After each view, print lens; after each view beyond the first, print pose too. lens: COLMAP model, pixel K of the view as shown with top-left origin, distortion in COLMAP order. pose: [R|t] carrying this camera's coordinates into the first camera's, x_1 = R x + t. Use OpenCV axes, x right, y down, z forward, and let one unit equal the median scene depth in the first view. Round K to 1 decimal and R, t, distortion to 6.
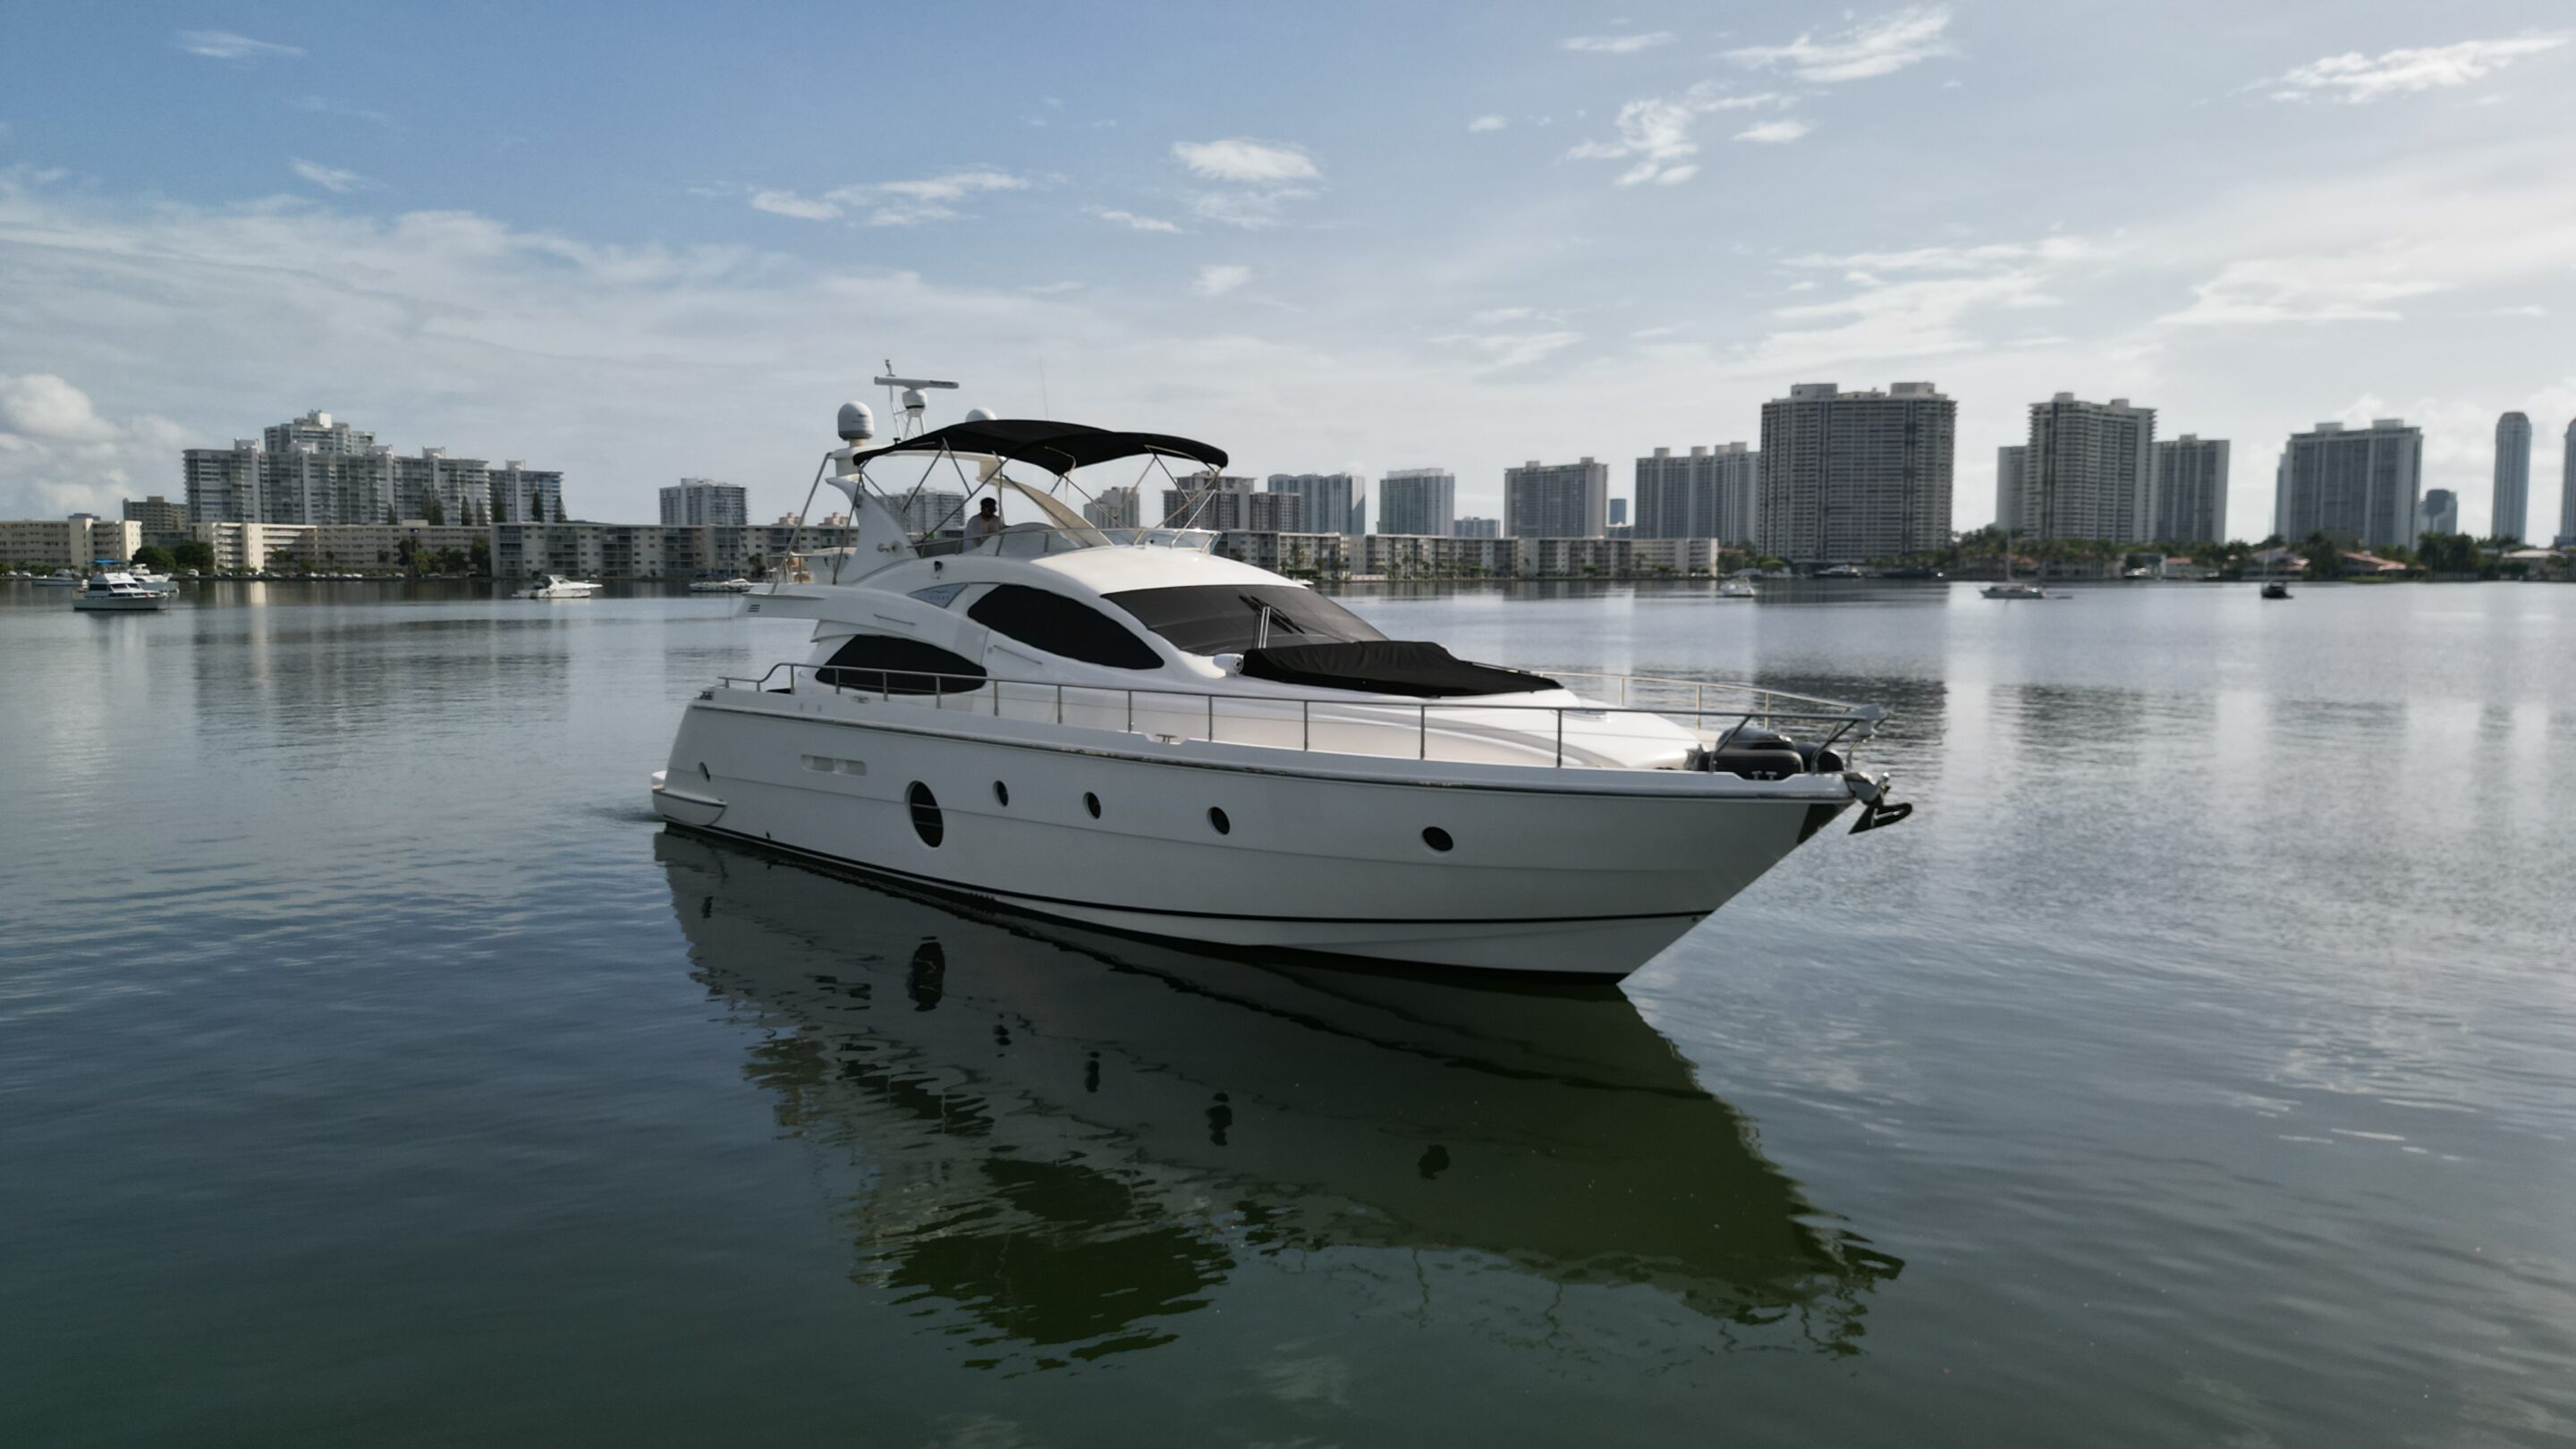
lens RADIAL K [[1839.5, 0, 1273.8], [0, 1839.5, 725.7], [0, 0, 1]] dist [0.072943, -0.066772]
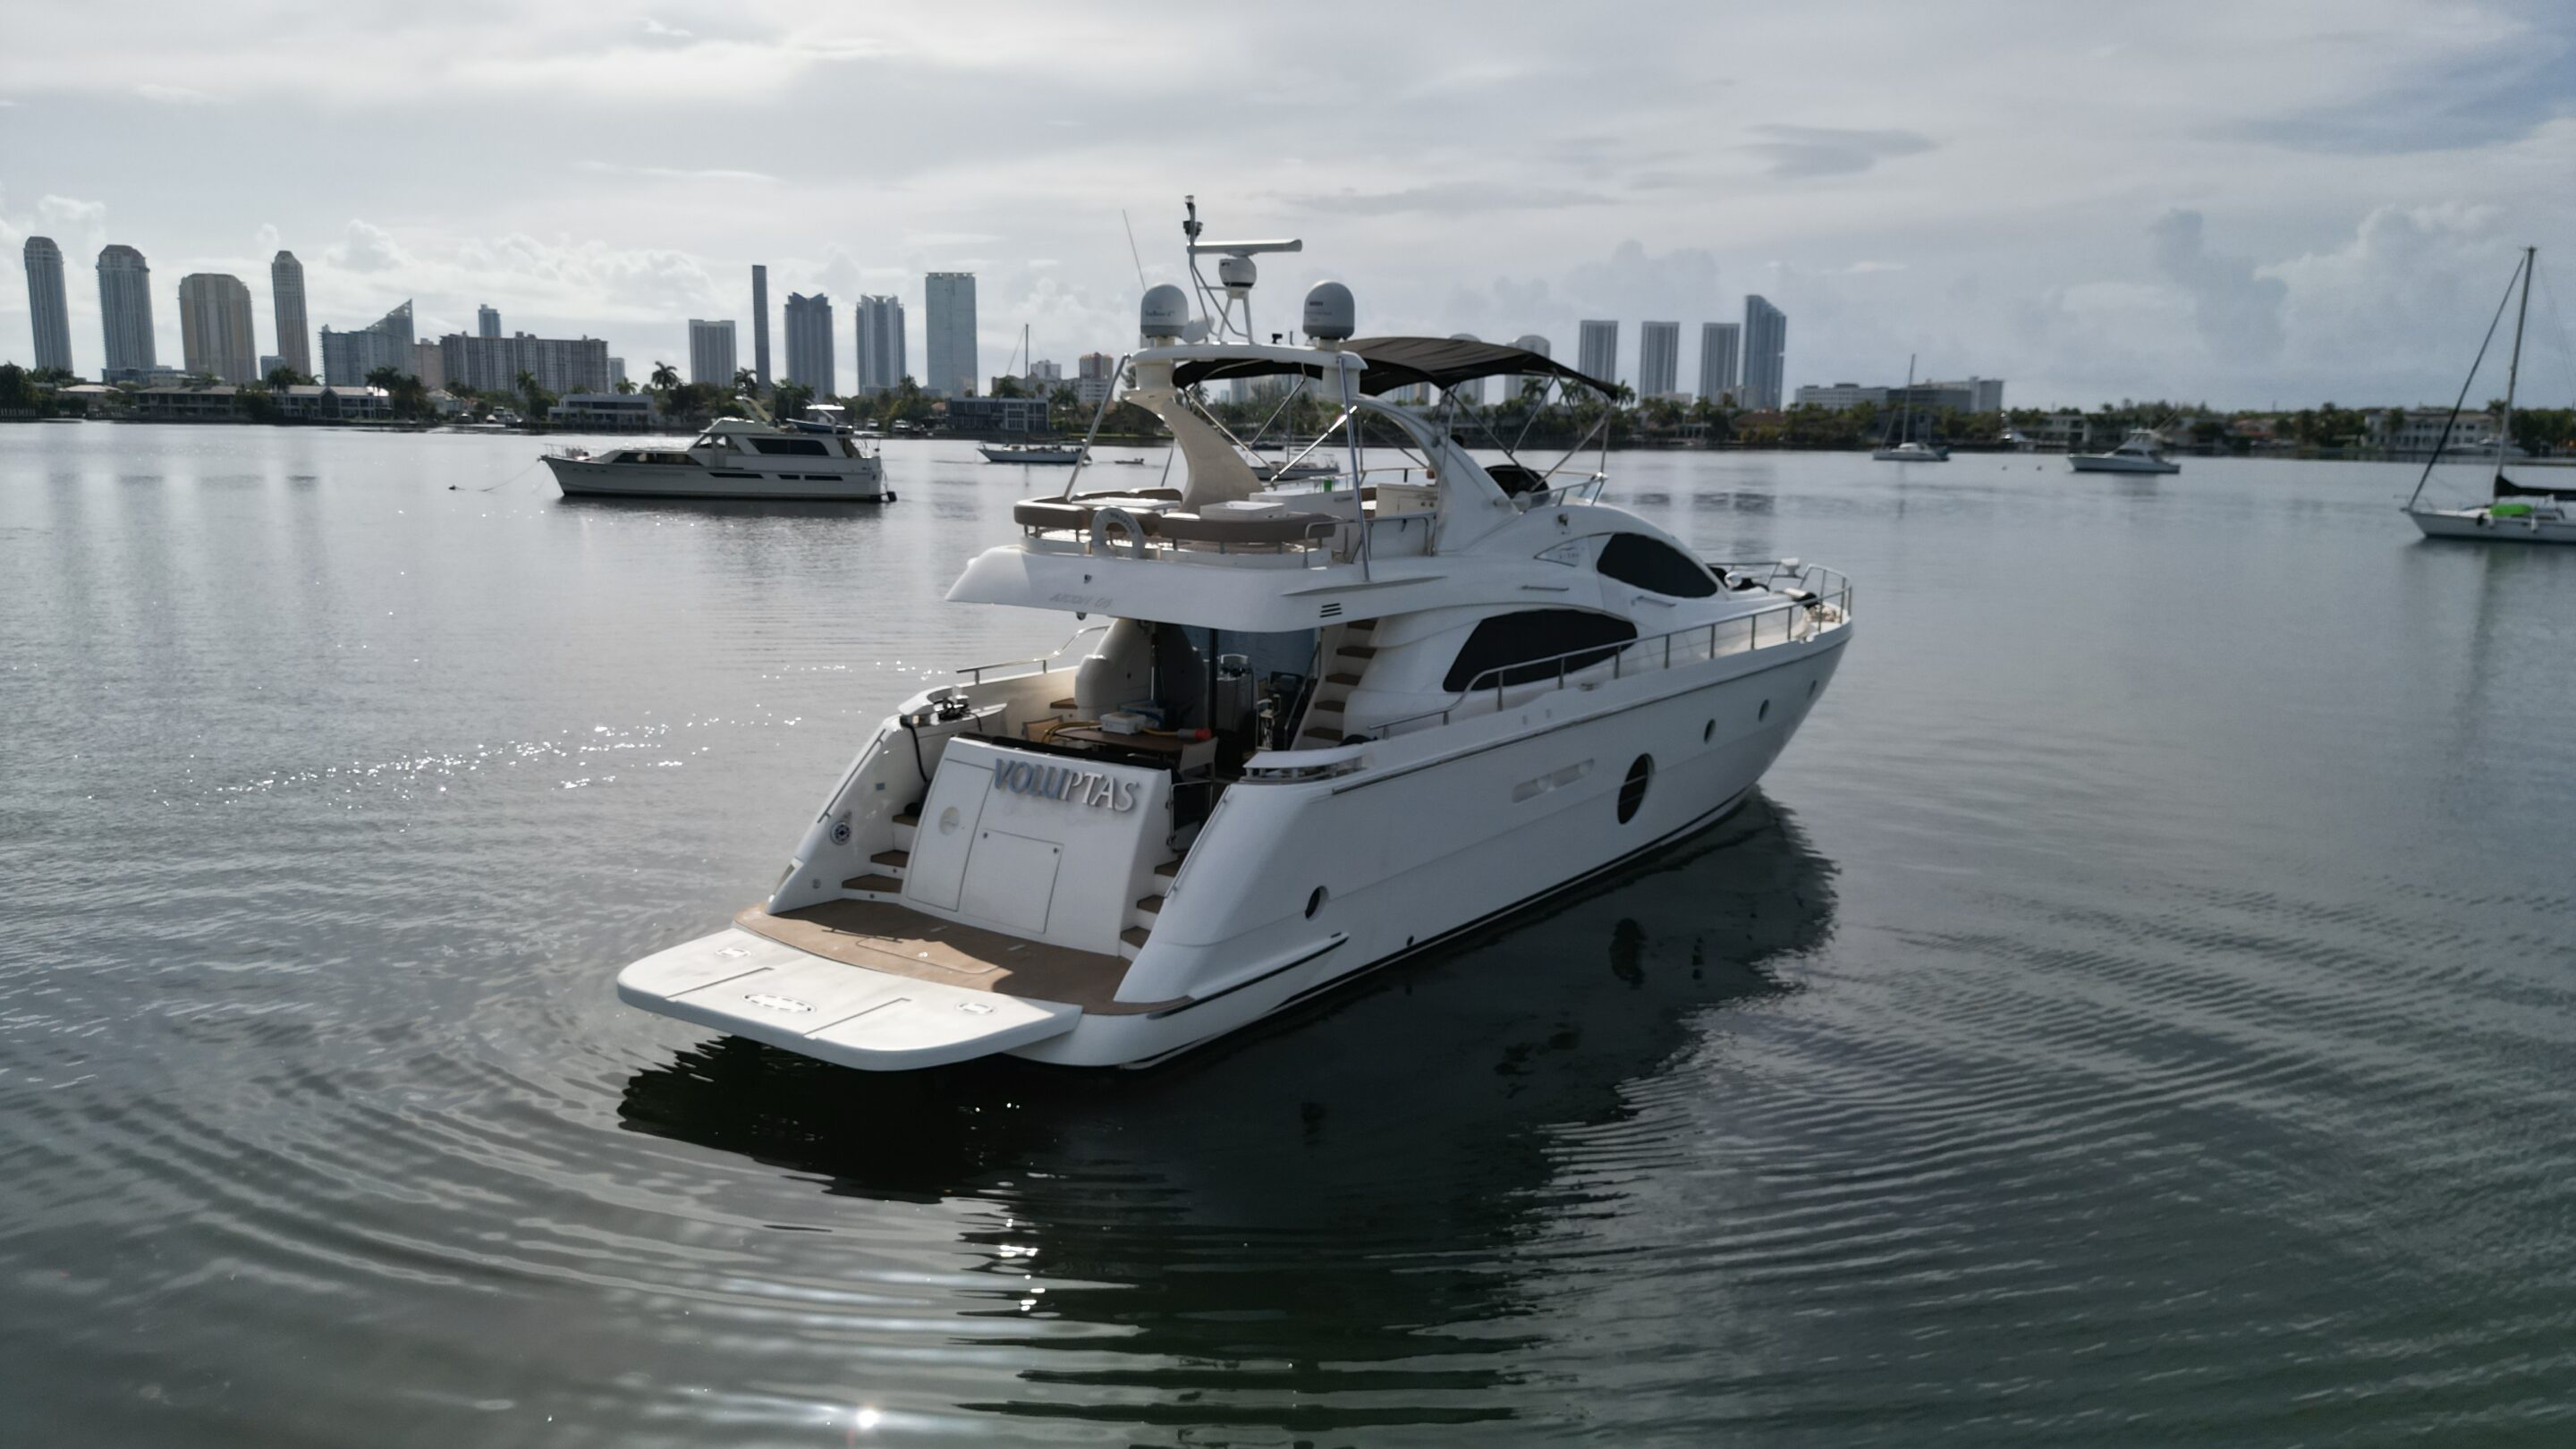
lens RADIAL K [[1839.5, 0, 1273.8], [0, 1839.5, 725.7], [0, 0, 1]] dist [0.072943, -0.066772]
pose [[0.049303, -0.195716, 0.979421, -0.878982], [0.090931, 0.977420, 0.190739, -0.143388], [-0.994636, 0.079656, 0.065987, 0.959104]]
